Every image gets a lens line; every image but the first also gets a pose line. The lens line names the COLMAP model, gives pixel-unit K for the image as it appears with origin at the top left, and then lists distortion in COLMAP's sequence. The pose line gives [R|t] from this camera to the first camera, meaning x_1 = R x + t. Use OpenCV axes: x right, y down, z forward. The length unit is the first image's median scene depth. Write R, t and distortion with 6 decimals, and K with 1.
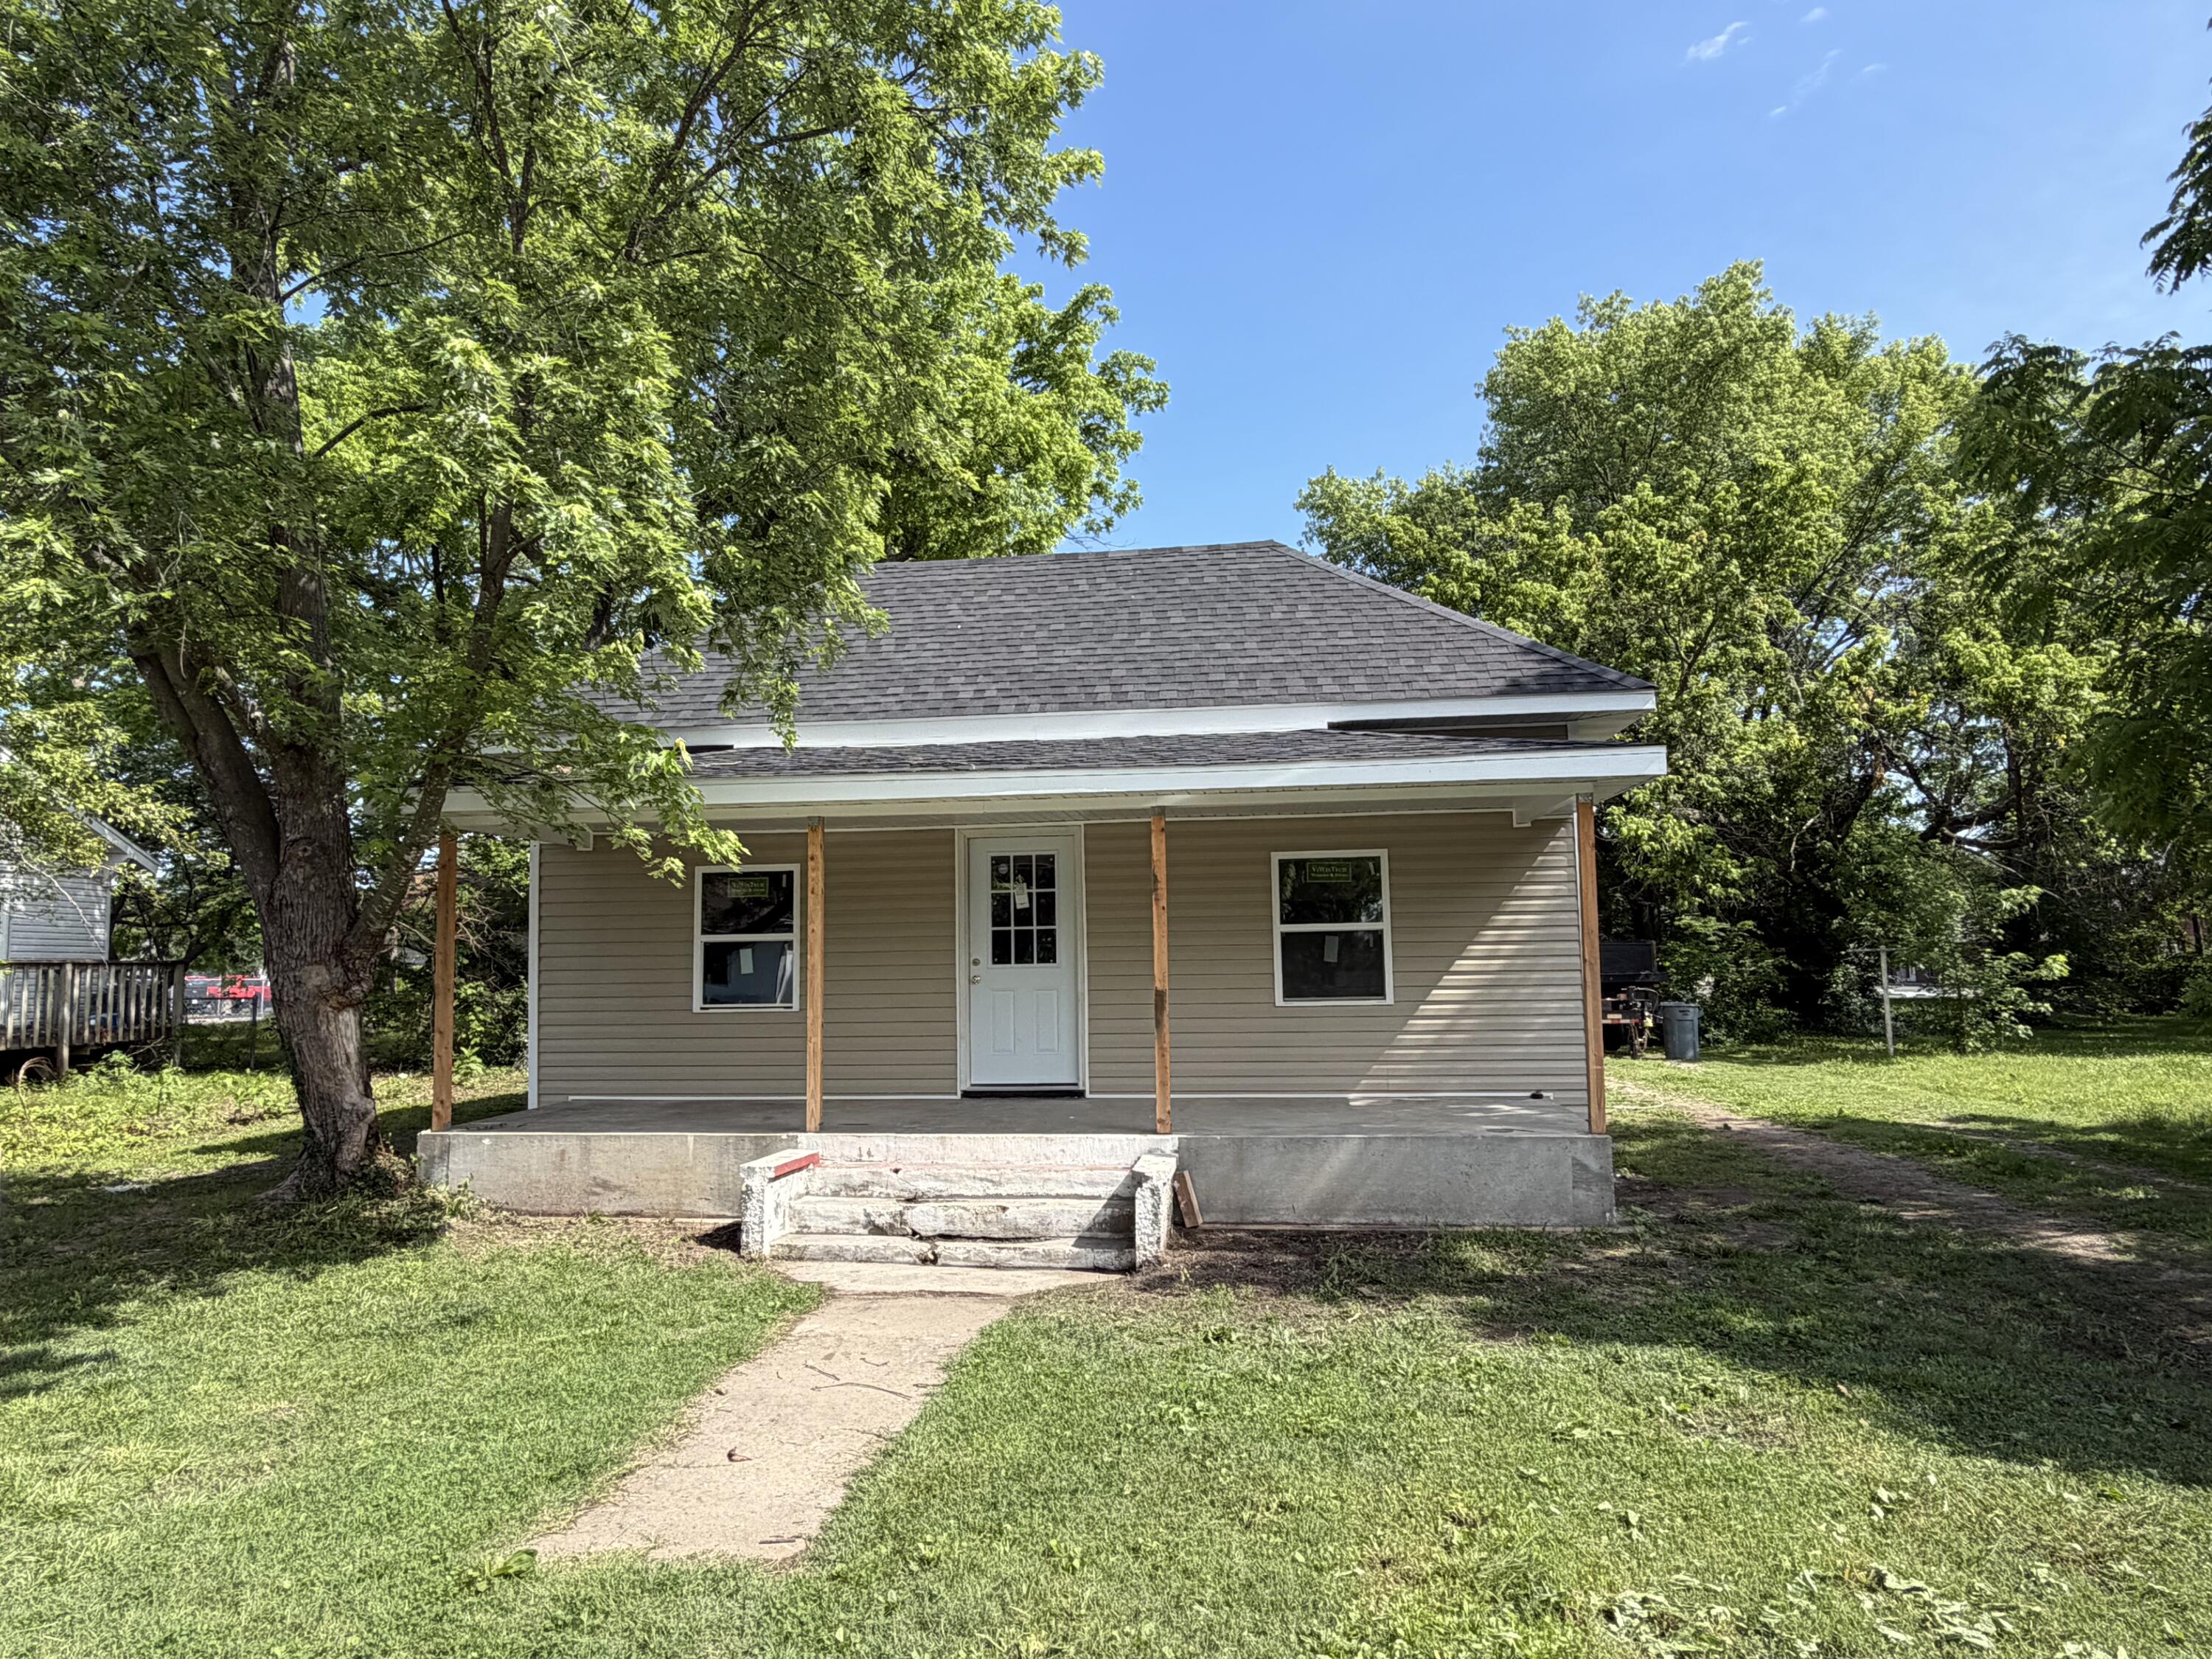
lens RADIAL K [[1381.4, 0, 1098.3], [0, 1381.4, 835.6], [0, 0, 1]] dist [-0.000972, 0.001843]
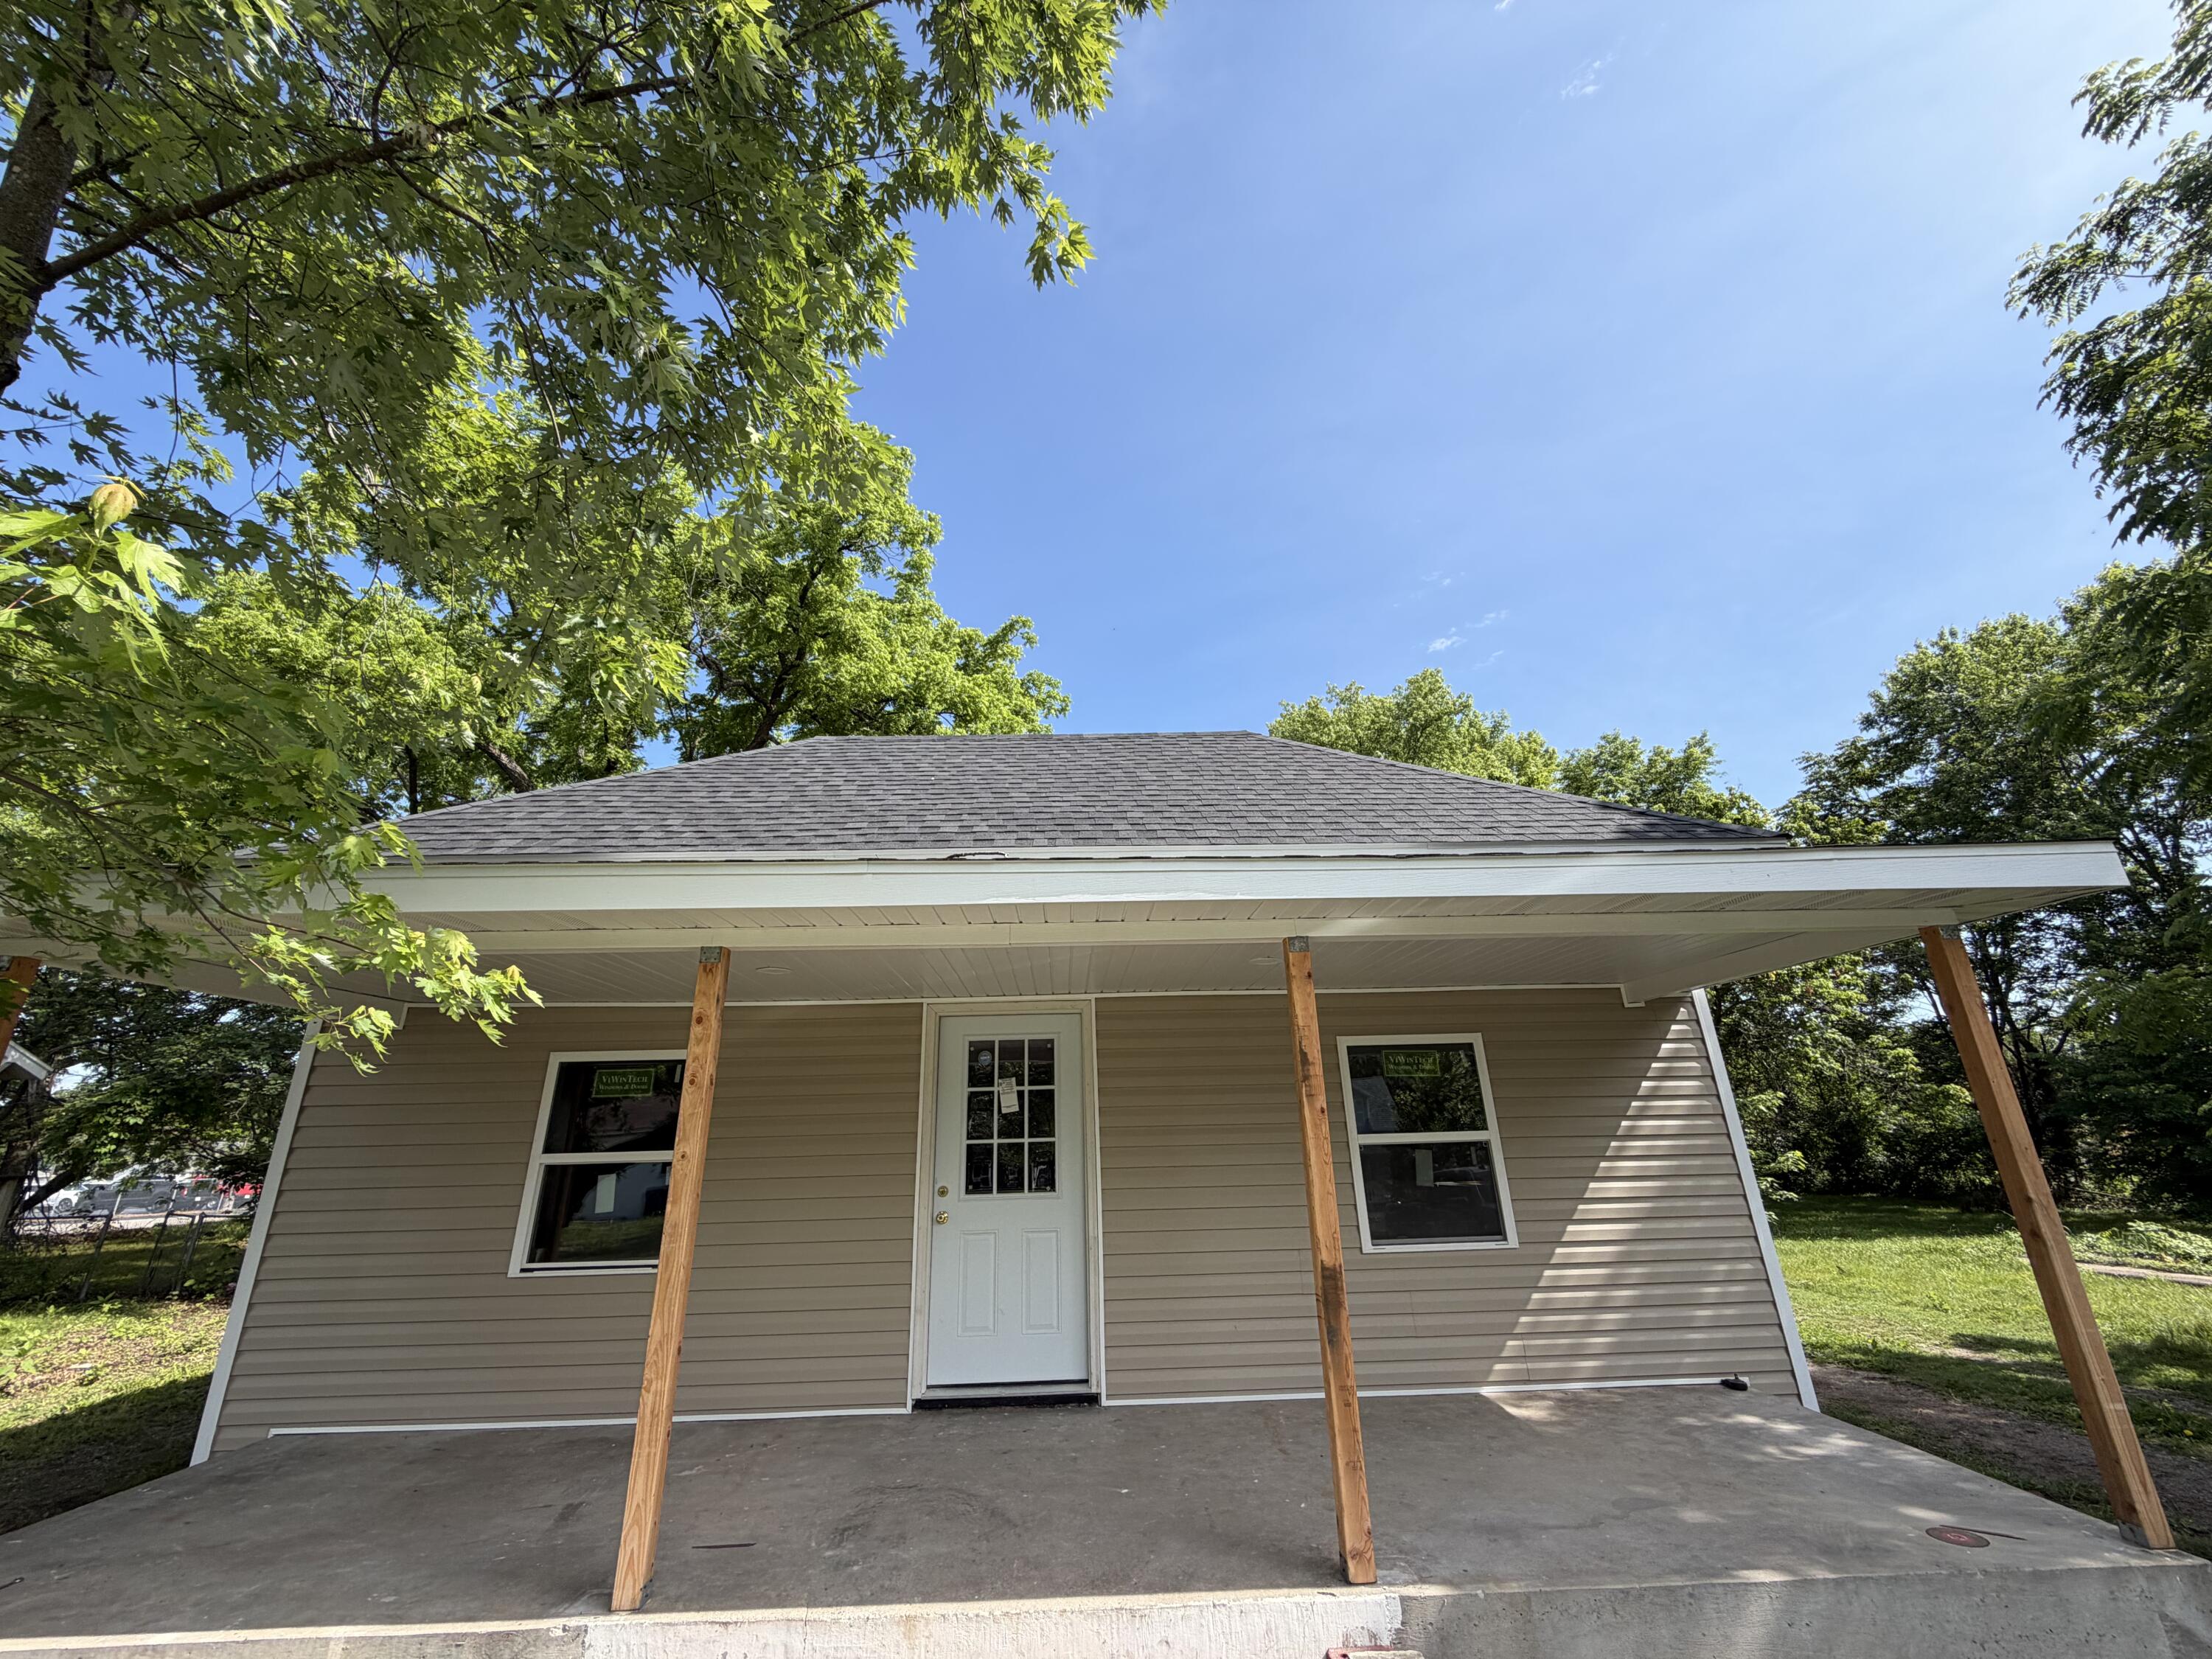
lens RADIAL K [[874.7, 0, 1100.7], [0, 874.7, 829.7], [0, 0, 1]] dist [-0.000533, -0.000425]
pose [[0.988115, 0.045186, 0.146928, -0.085204], [-0.005630, 0.965817, -0.259165, 0.027903], [-0.153616, 0.255258, 0.954592, 0.518354]]
